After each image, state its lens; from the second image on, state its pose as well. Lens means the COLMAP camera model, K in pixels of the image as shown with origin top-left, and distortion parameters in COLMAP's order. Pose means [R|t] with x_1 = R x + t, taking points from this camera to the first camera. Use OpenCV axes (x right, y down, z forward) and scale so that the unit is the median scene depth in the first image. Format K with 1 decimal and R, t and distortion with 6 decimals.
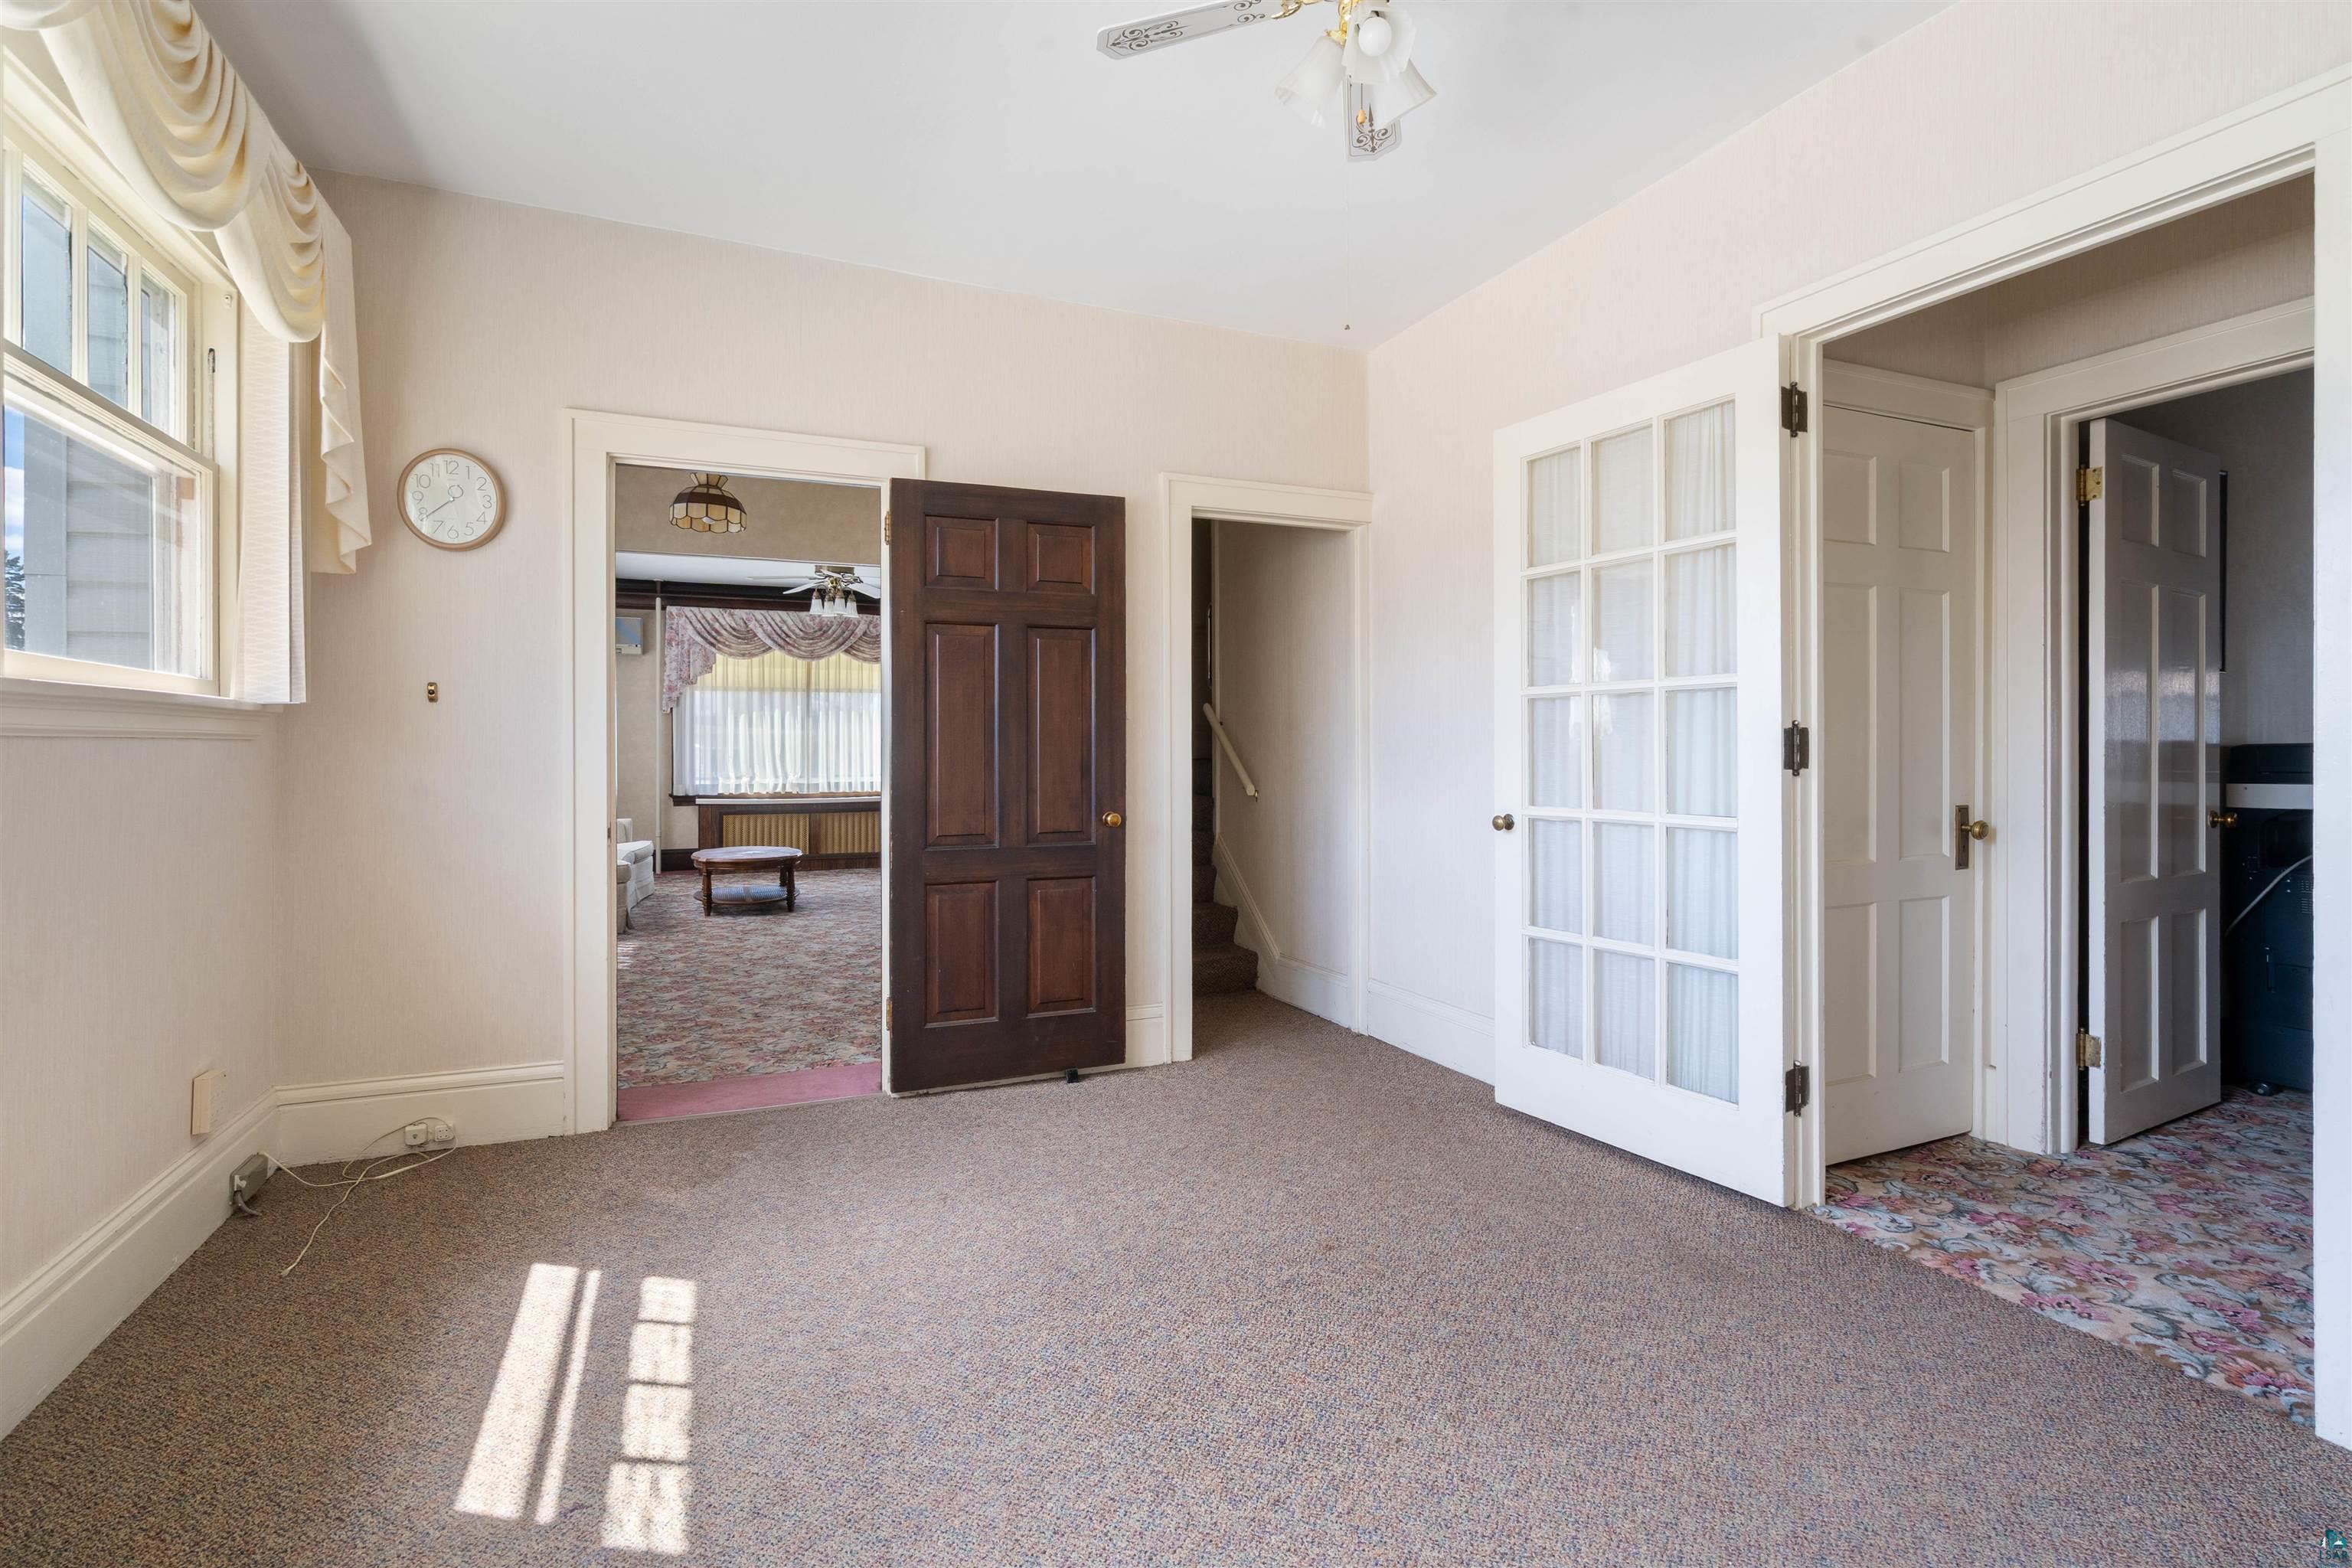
lens RADIAL K [[1083.1, 0, 1170.4], [0, 1083.1, 766.6], [0, 0, 1]] dist [0.000251, 0.001388]
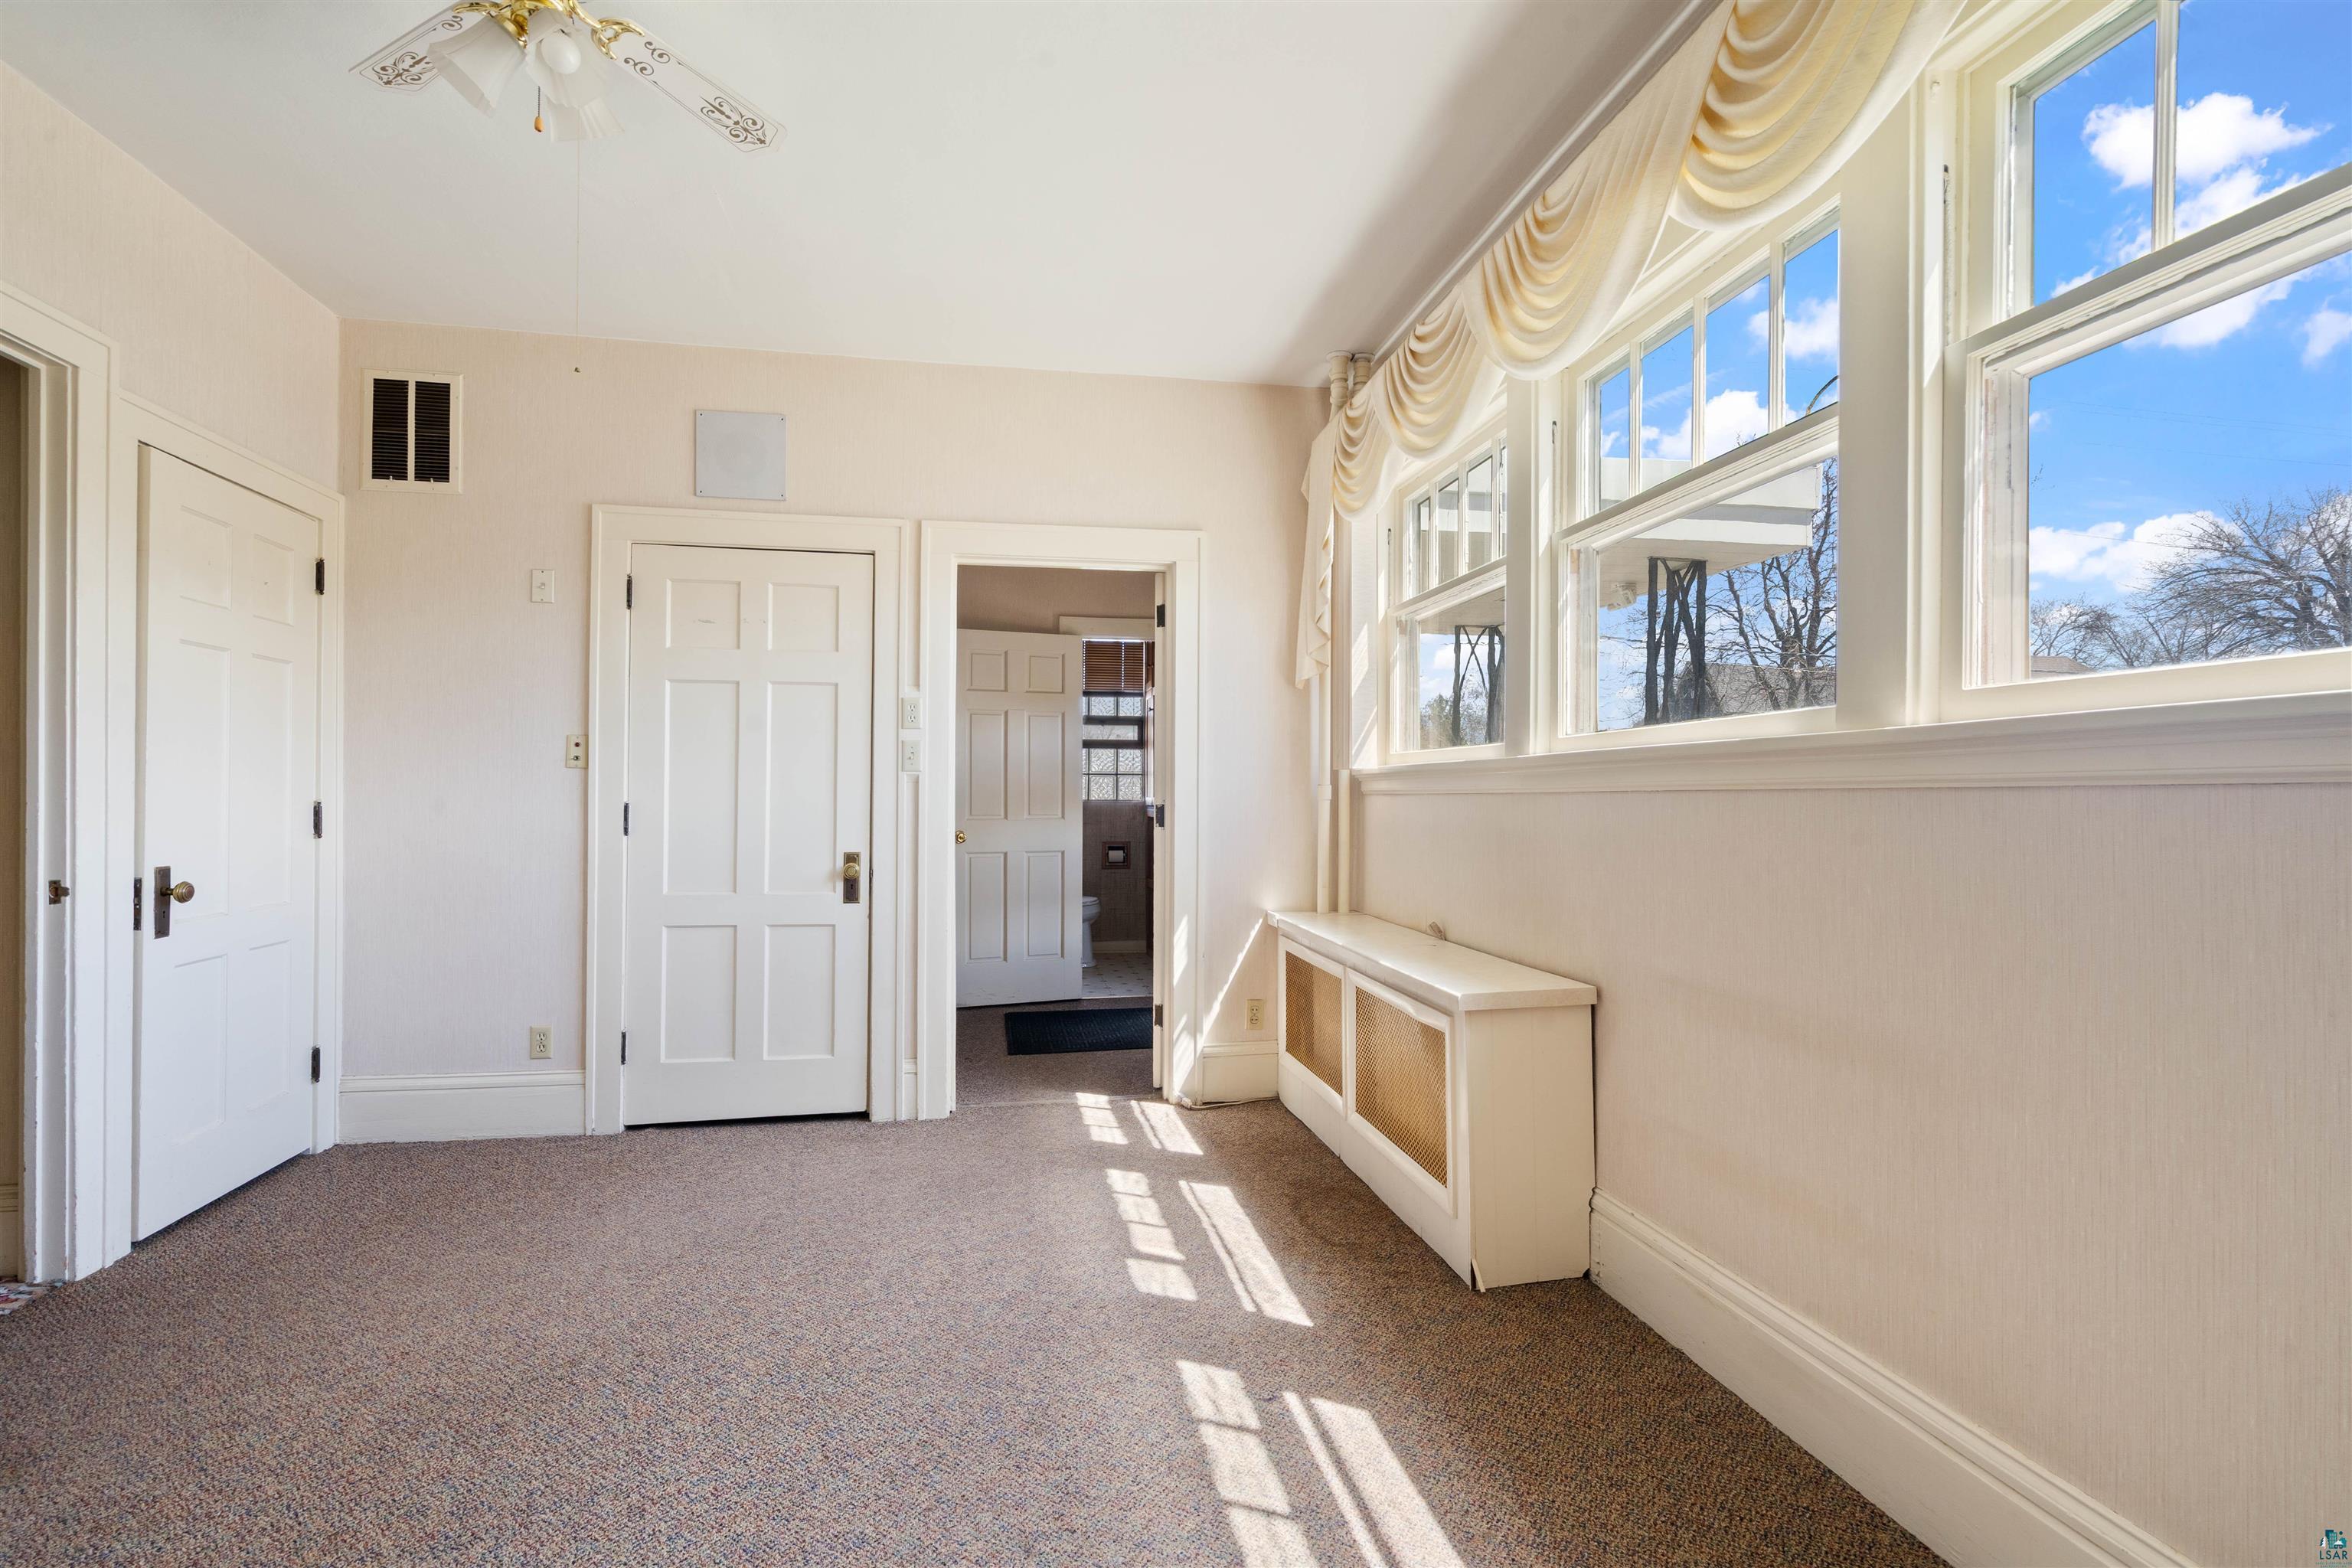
lens RADIAL K [[1083.1, 0, 1177.5], [0, 1083.1, 788.8], [0, 0, 1]] dist [0.000251, 0.001388]
pose [[-0.974134, 0.002155, 0.225962, -0.672074], [0.003268, 0.999984, 0.004552, -0.027590], [-0.225948, 0.005172, -0.974126, 2.070900]]
